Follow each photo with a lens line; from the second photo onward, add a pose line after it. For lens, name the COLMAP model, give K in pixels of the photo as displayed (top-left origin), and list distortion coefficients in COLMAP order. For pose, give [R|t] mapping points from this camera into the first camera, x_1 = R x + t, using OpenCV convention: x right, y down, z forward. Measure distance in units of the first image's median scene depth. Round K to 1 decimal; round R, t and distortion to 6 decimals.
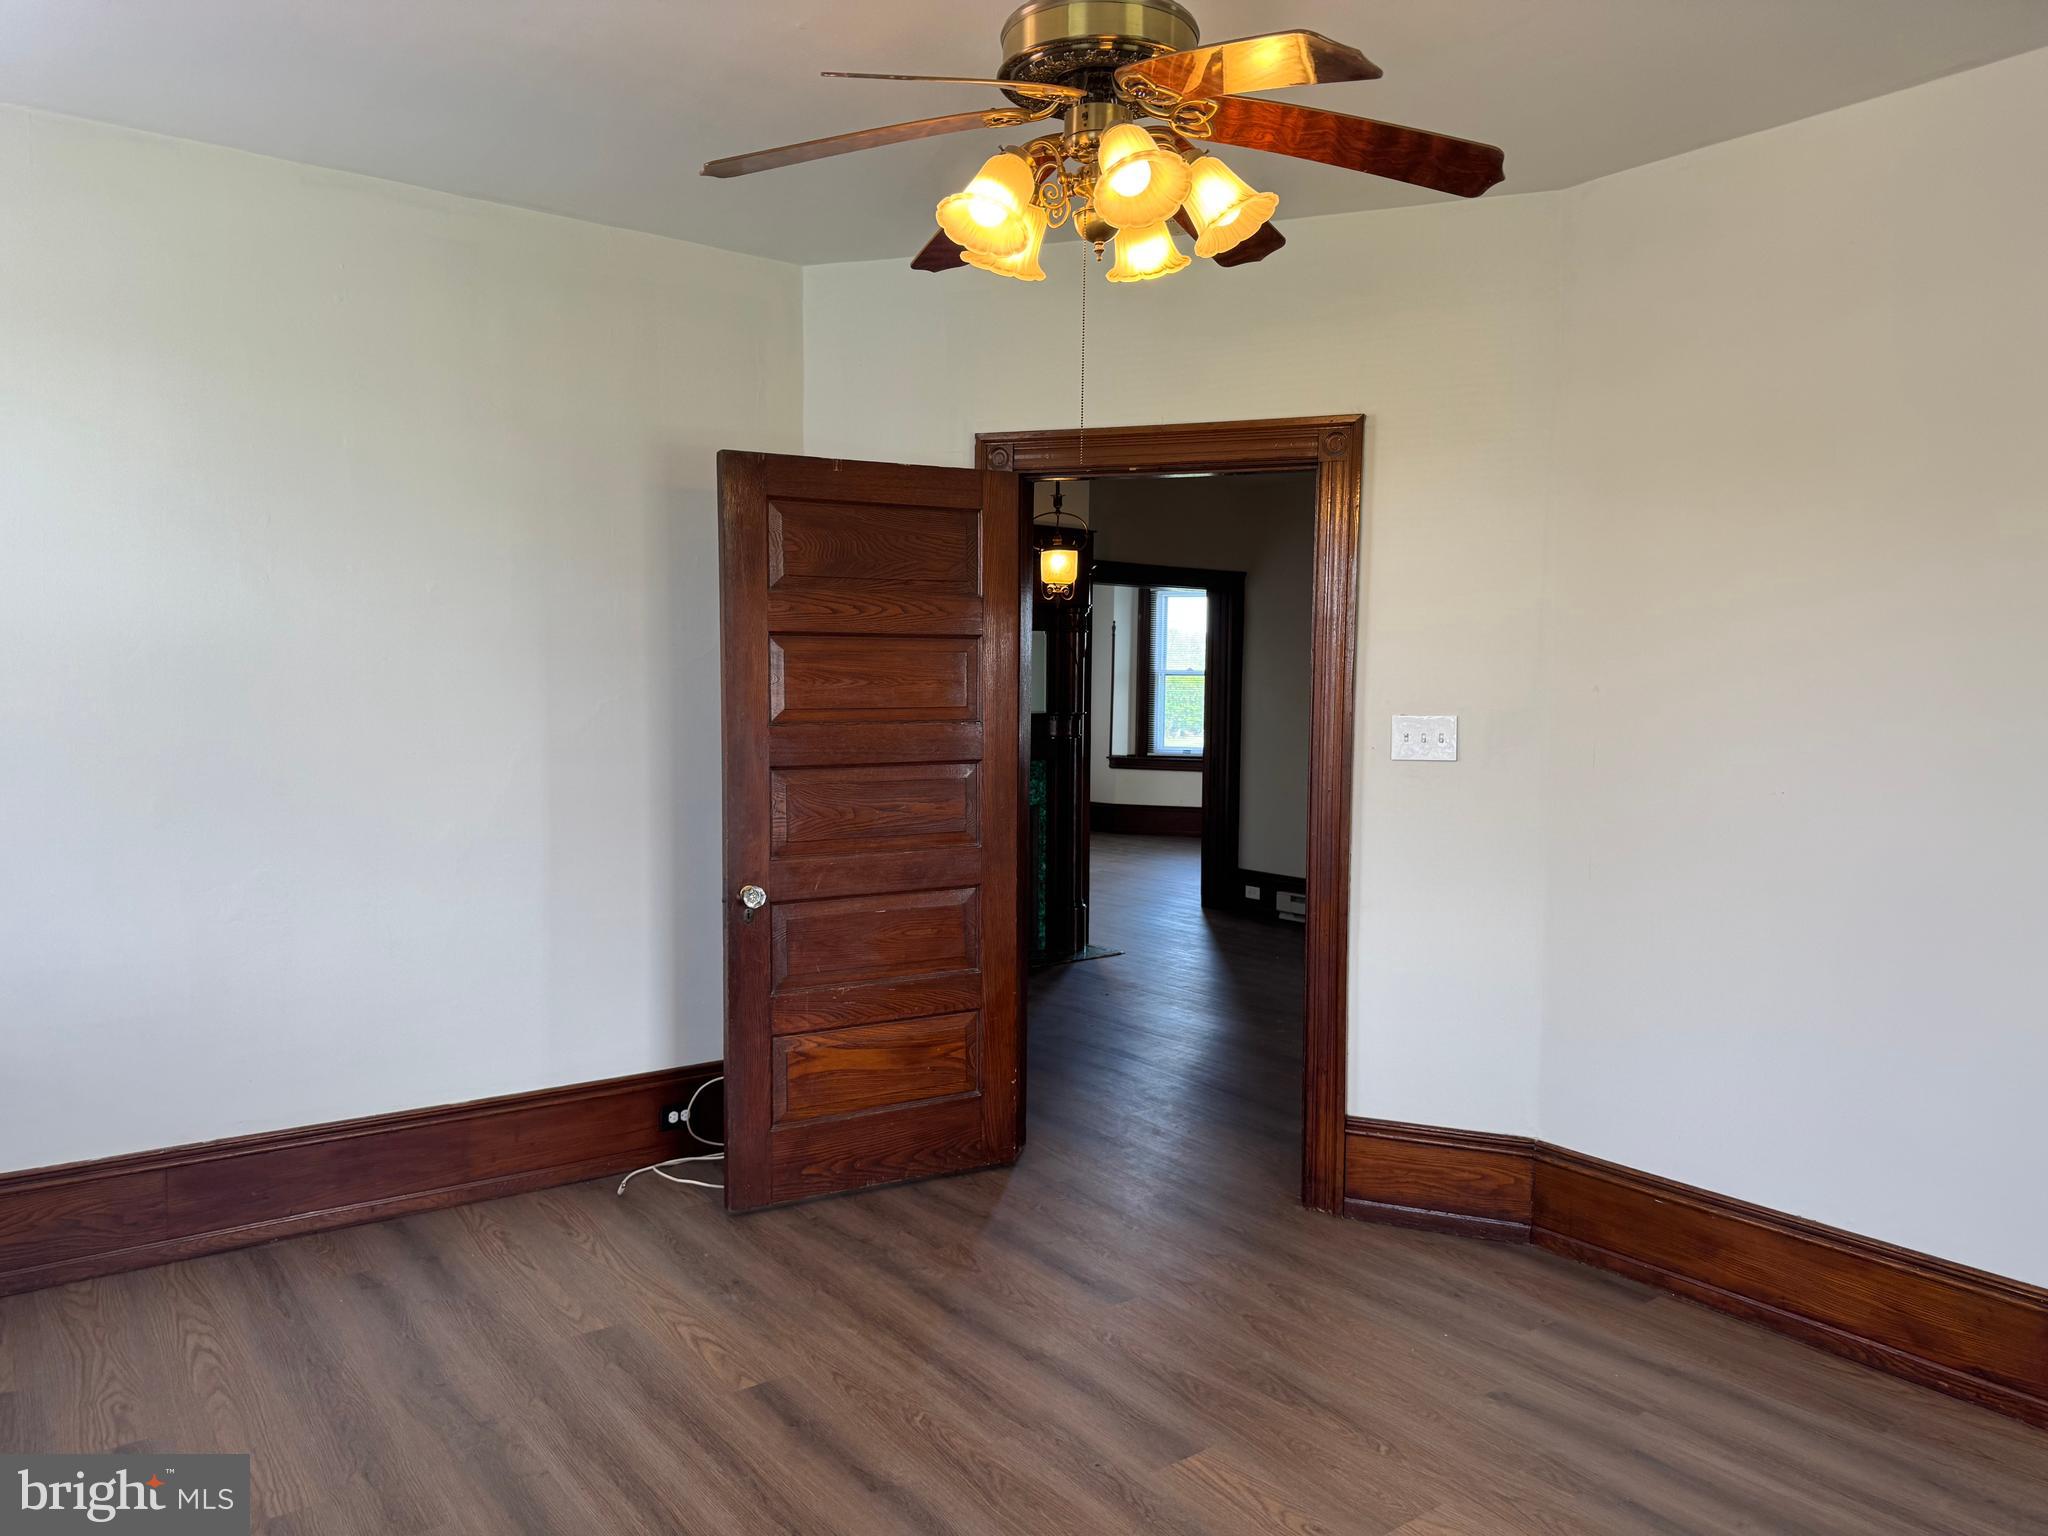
lens RADIAL K [[1418.5, 0, 1008.0], [0, 1418.5, 762.4], [0, 0, 1]] dist [0.006360, -0.031458]
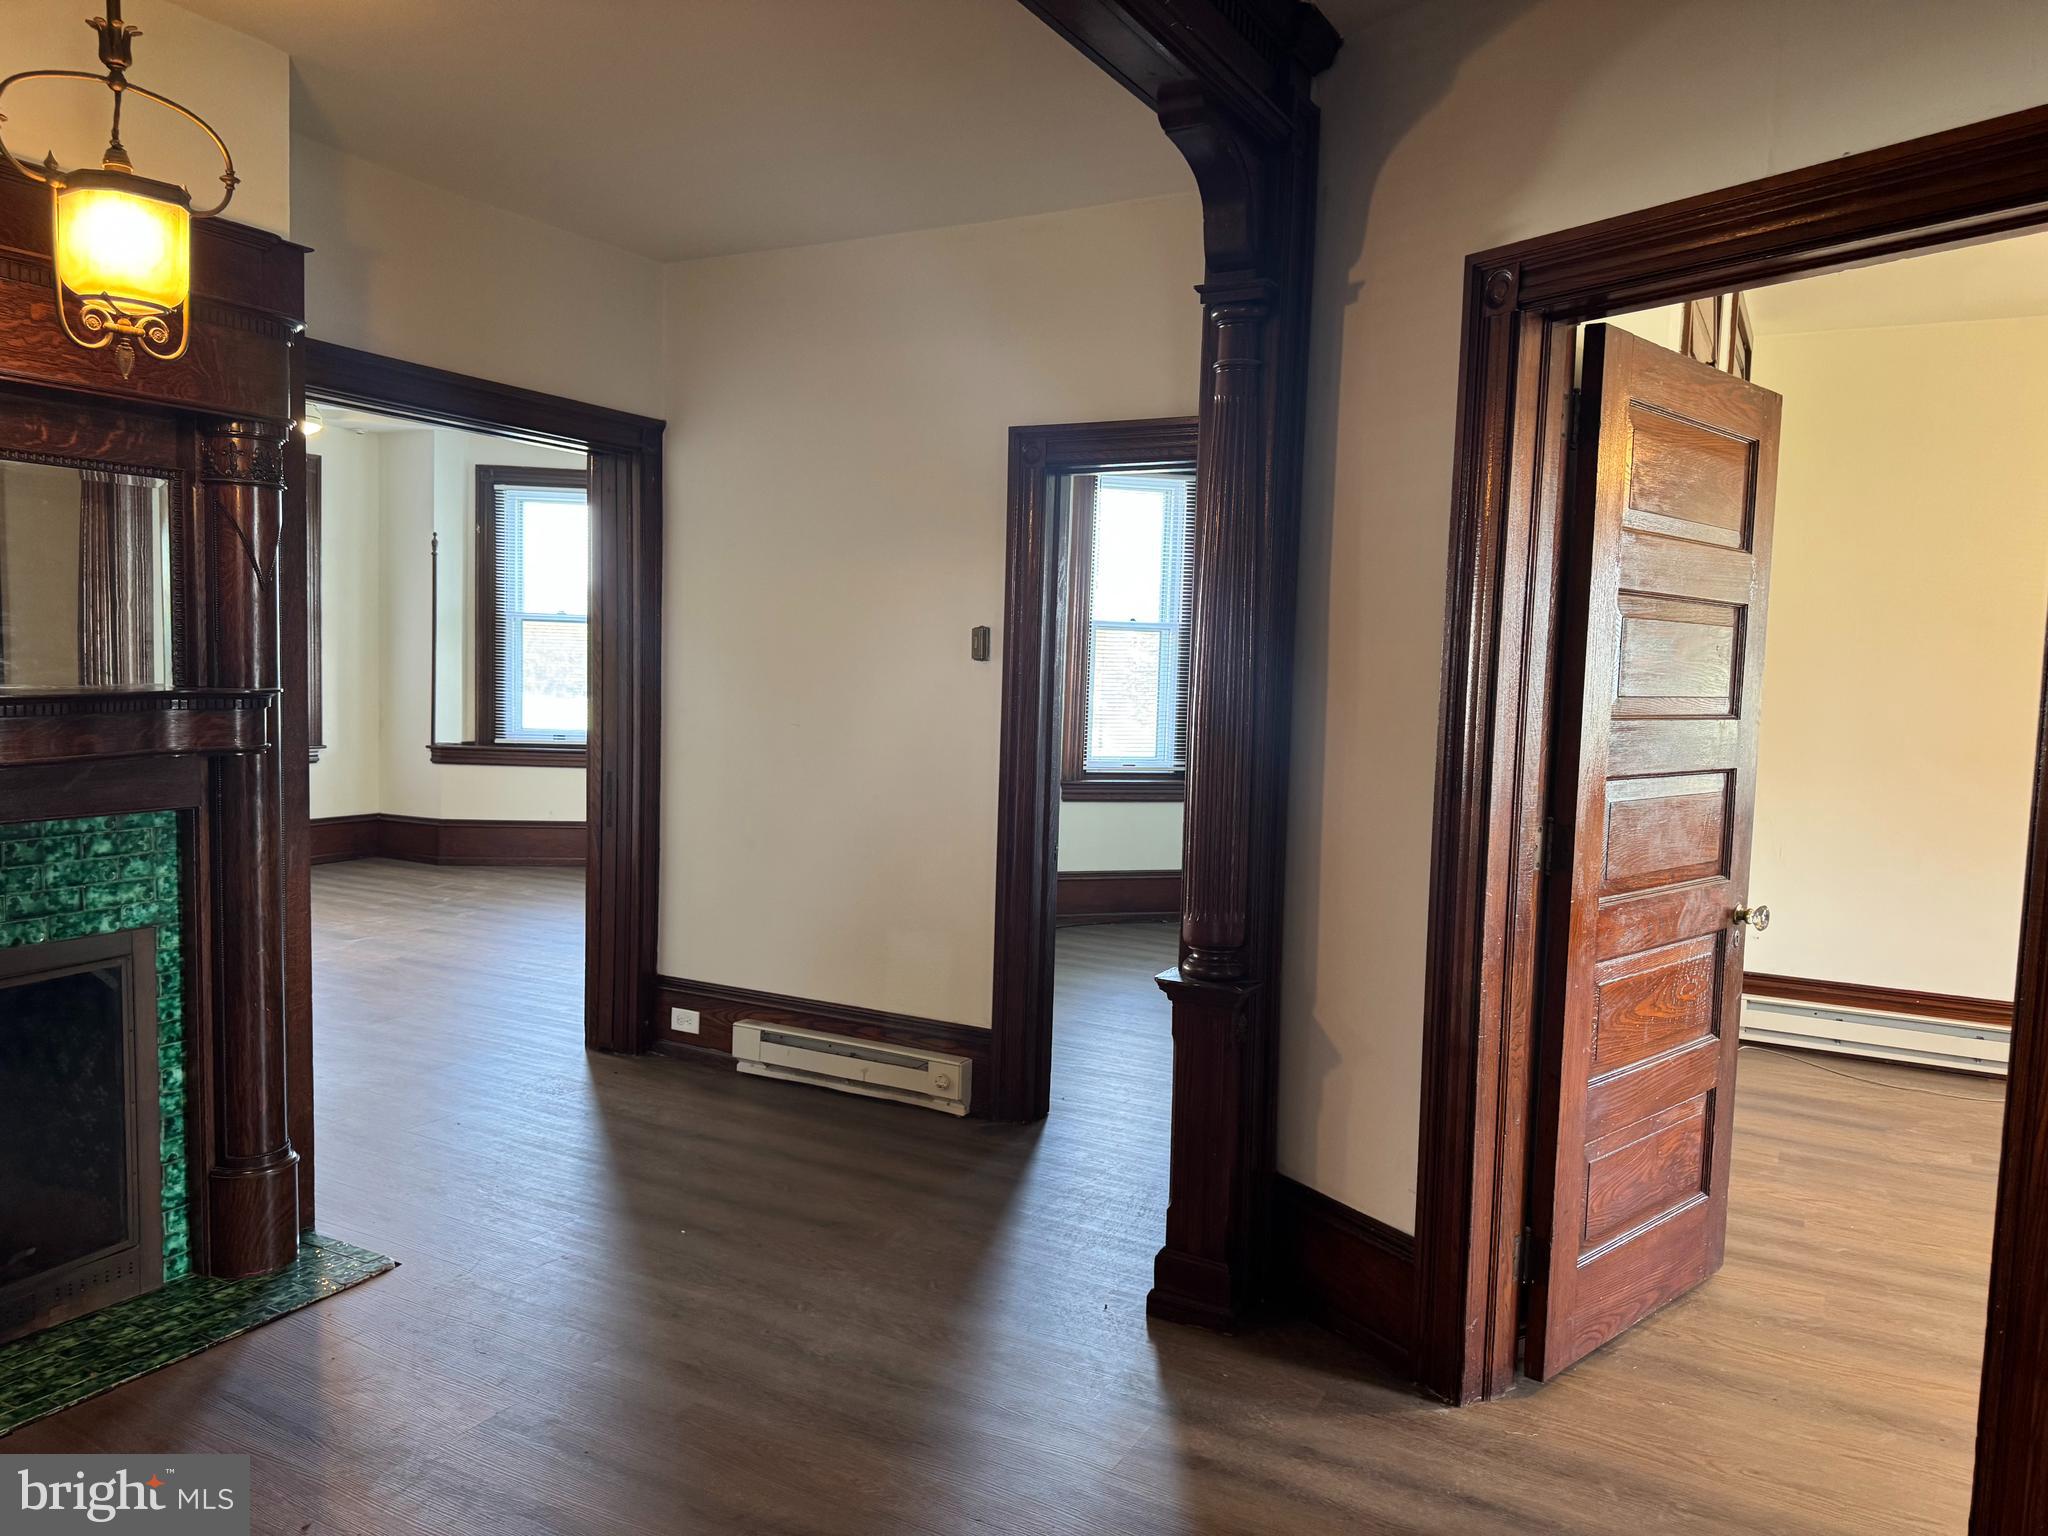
lens RADIAL K [[1446.8, 0, 1024.0], [0, 1446.8, 768.0], [0, 0, 1]] dist [0.026689, -0.032198]
pose [[0.908255, -0.016348, 0.418097, 0.149682], [0.003046, 0.999468, 0.032463, -0.052548], [-0.418405, -0.028211, 0.907822, 1.102536]]
